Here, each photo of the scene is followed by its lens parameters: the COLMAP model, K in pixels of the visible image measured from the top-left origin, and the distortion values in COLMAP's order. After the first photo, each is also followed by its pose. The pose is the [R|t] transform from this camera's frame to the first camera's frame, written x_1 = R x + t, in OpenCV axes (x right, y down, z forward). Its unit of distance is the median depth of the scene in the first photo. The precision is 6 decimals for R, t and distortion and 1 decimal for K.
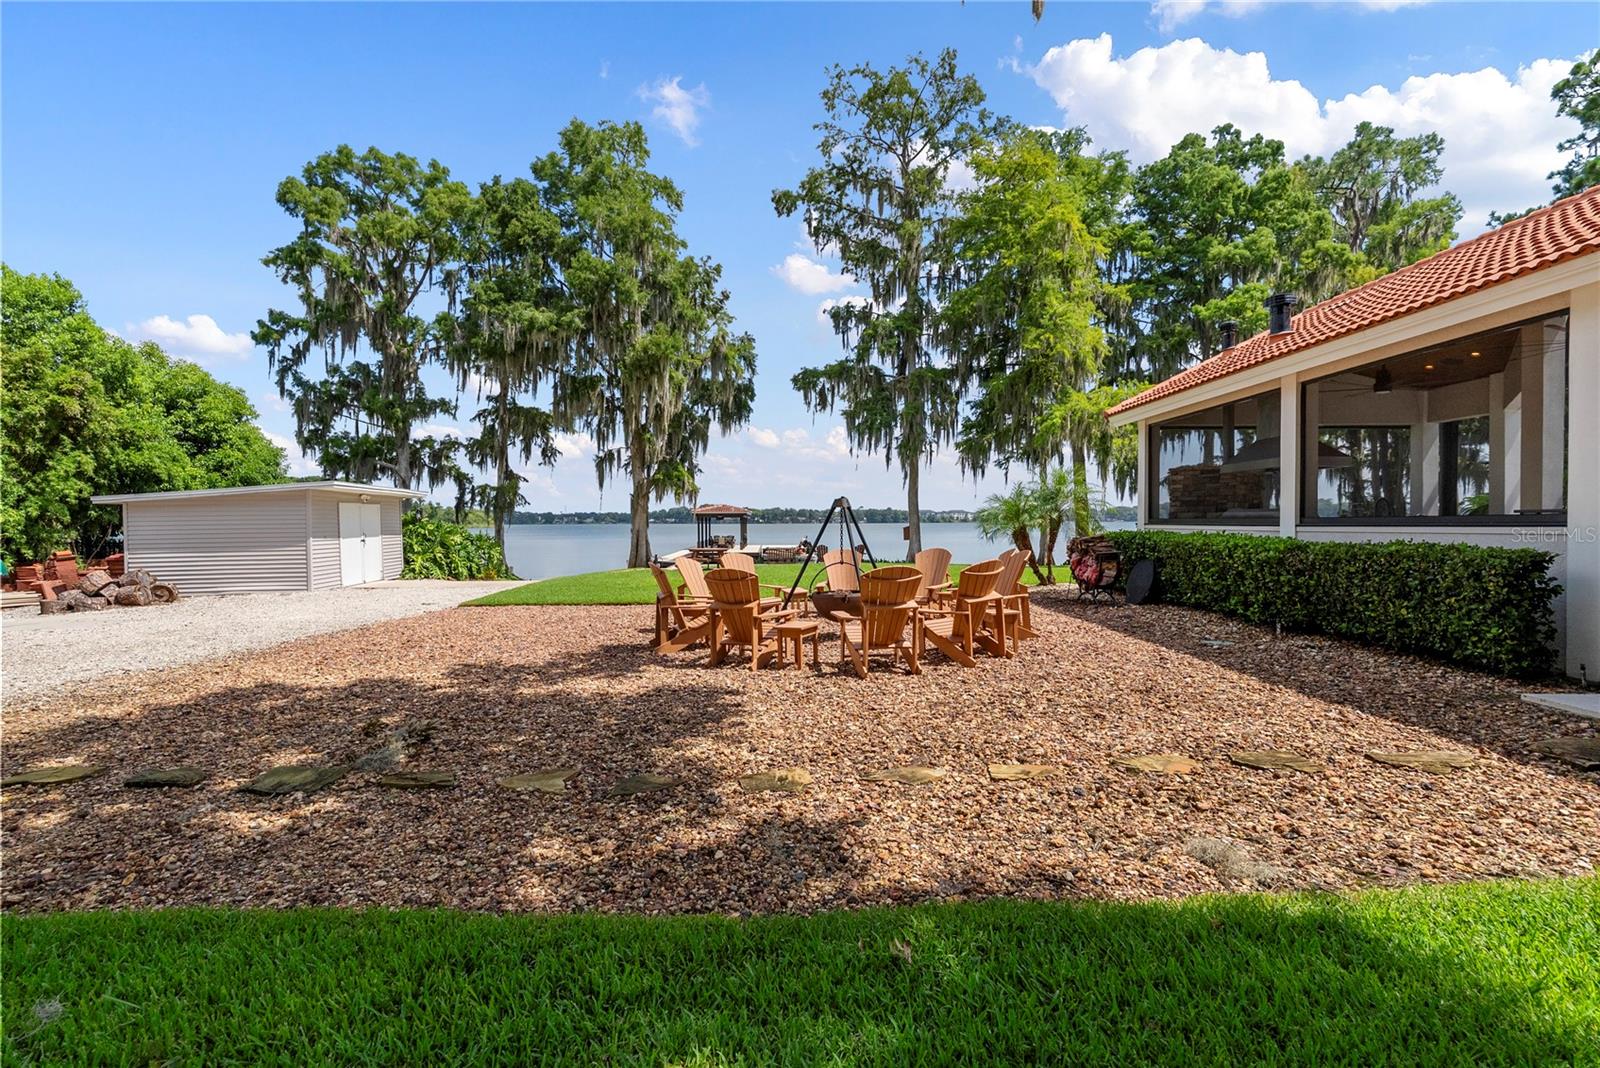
lens RADIAL K [[712.4, 0, 803.9], [0, 712.4, 524.7], [0, 0, 1]] dist [-0.000628, -0.000081]
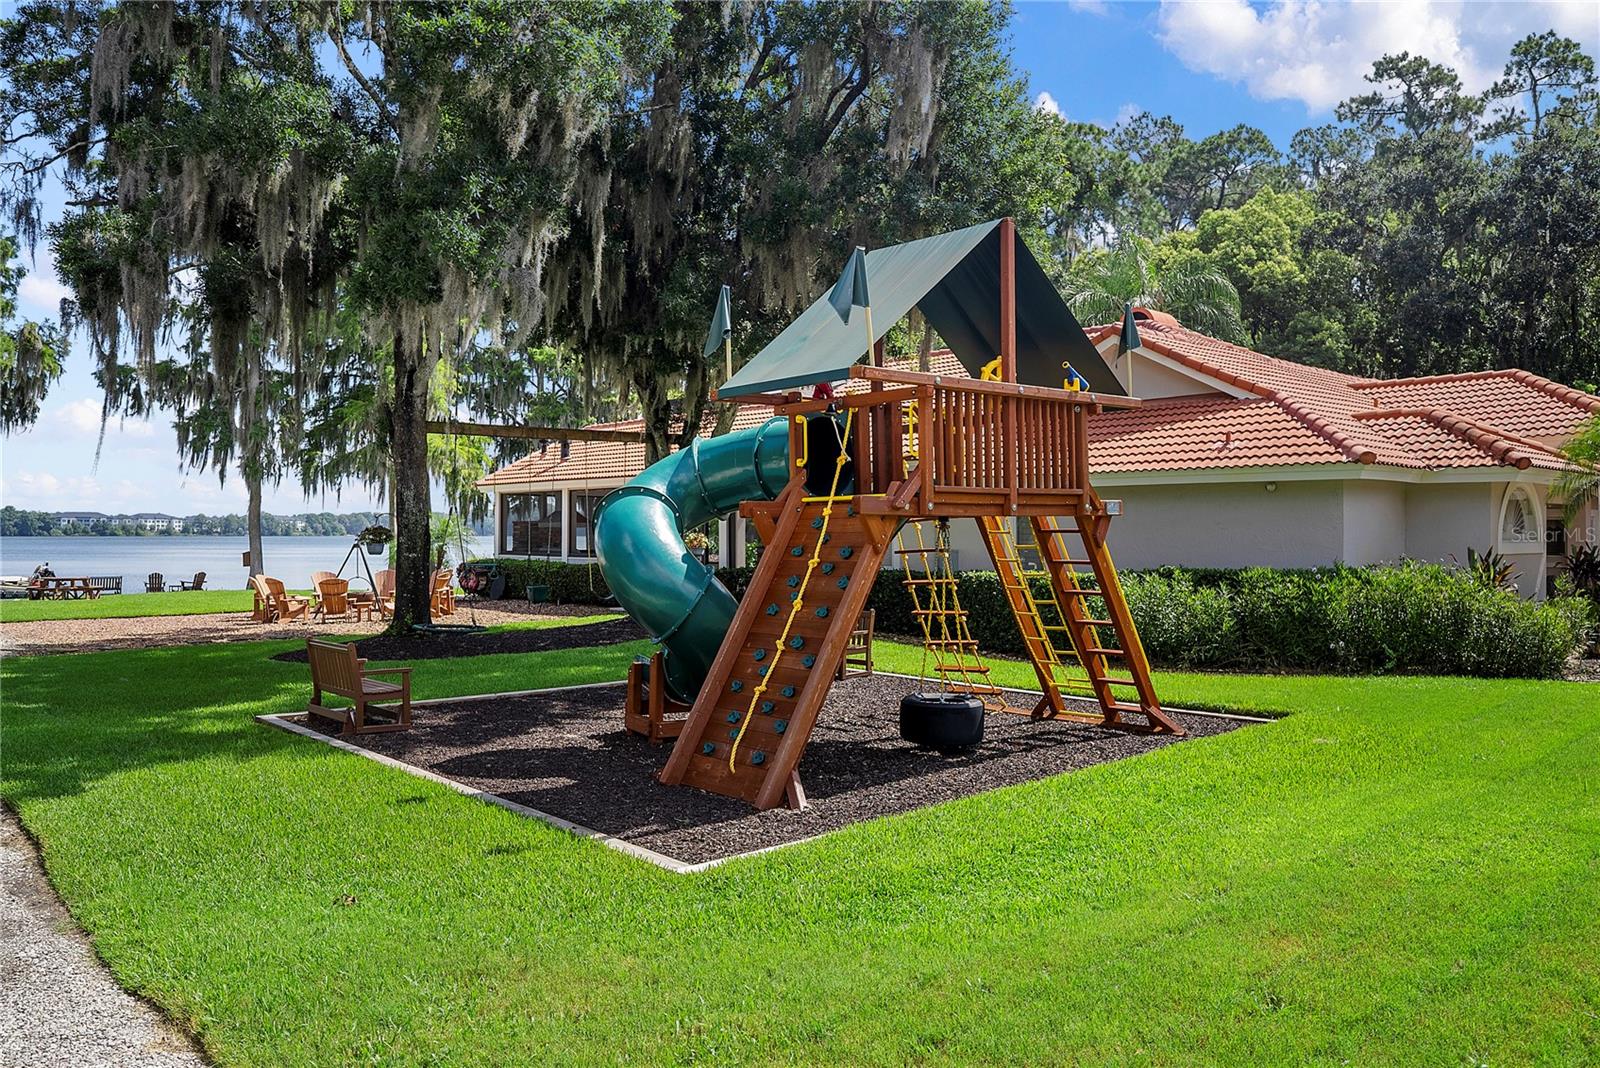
lens RADIAL K [[1196.6, 0, 800.0], [0, 1196.6, 534.0], [0, 0, 1]] dist [-0.035518, -0.000247]
pose [[0.747072, 0.002166, 0.664739, -0.334111], [0.000132, 0.999994, -0.003407, -0.014840], [-0.664743, 0.002632, 0.747068, -0.608403]]
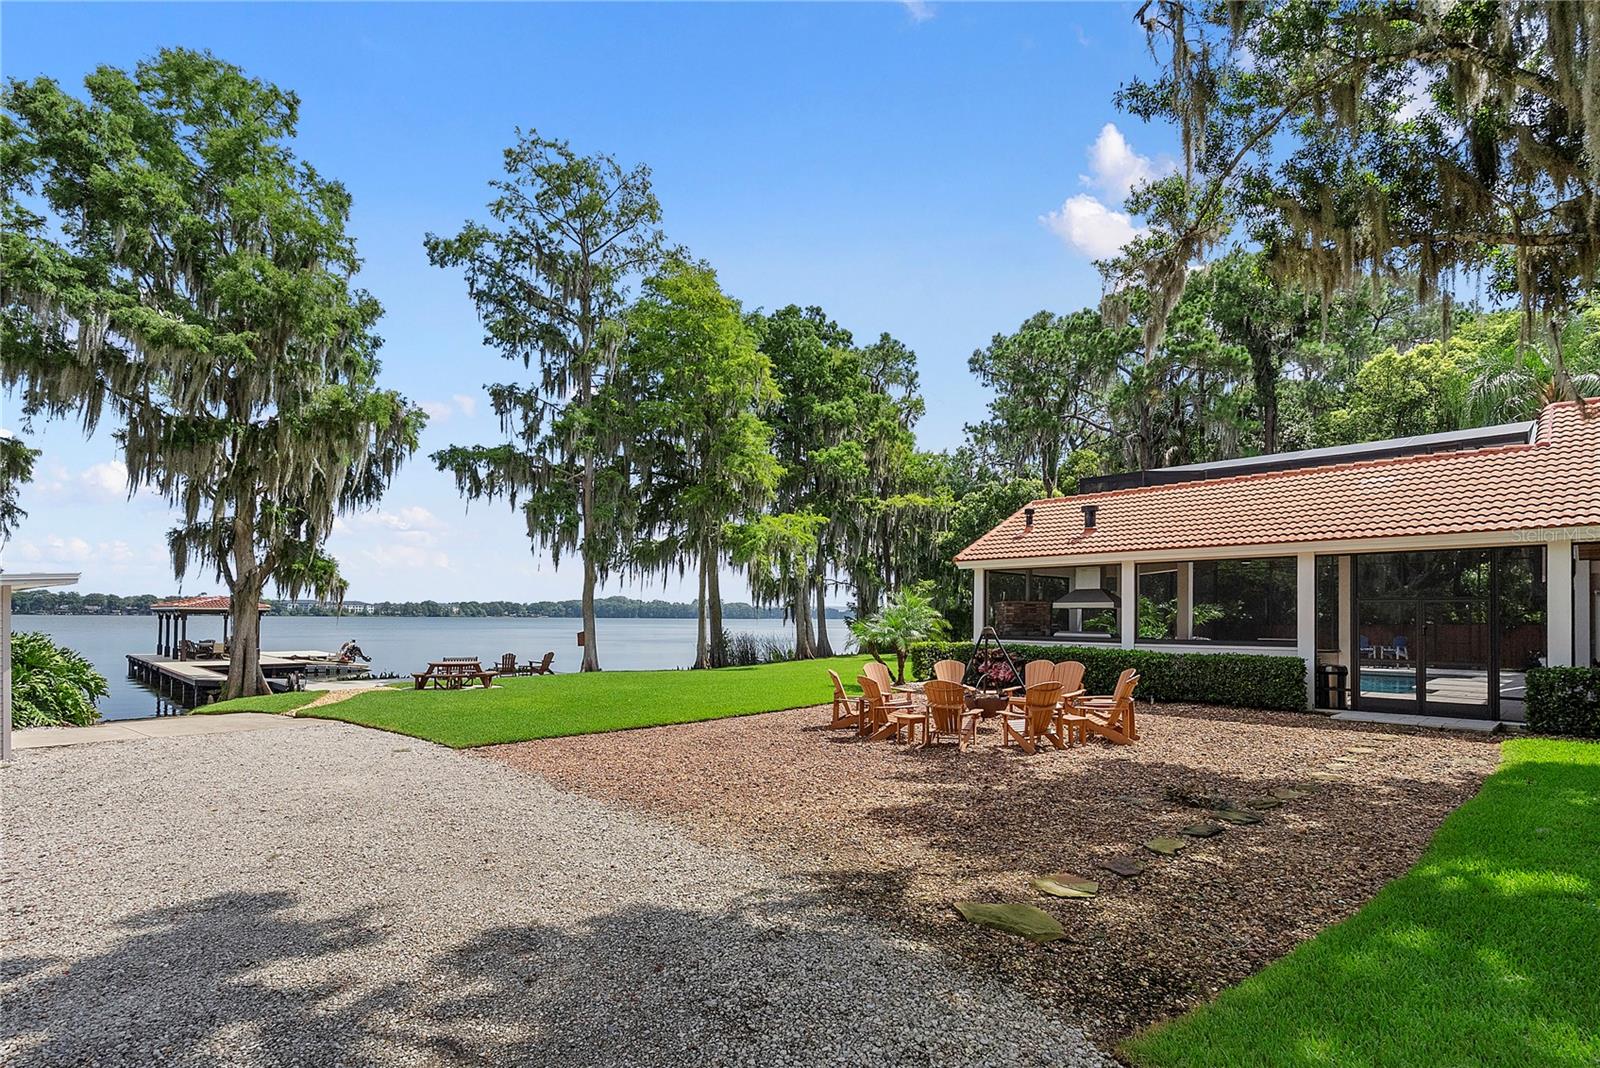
lens RADIAL K [[778.2, 0, 800.5], [0, 778.2, 613.7], [0, 0, 1]] dist [-0.050948, -0.000067]
pose [[0.718345, 0.010129, 0.695613, -0.359043], [-0.005528, 0.999946, -0.008853, -0.014449], [-0.695665, 0.002514, 0.718362, 0.054034]]
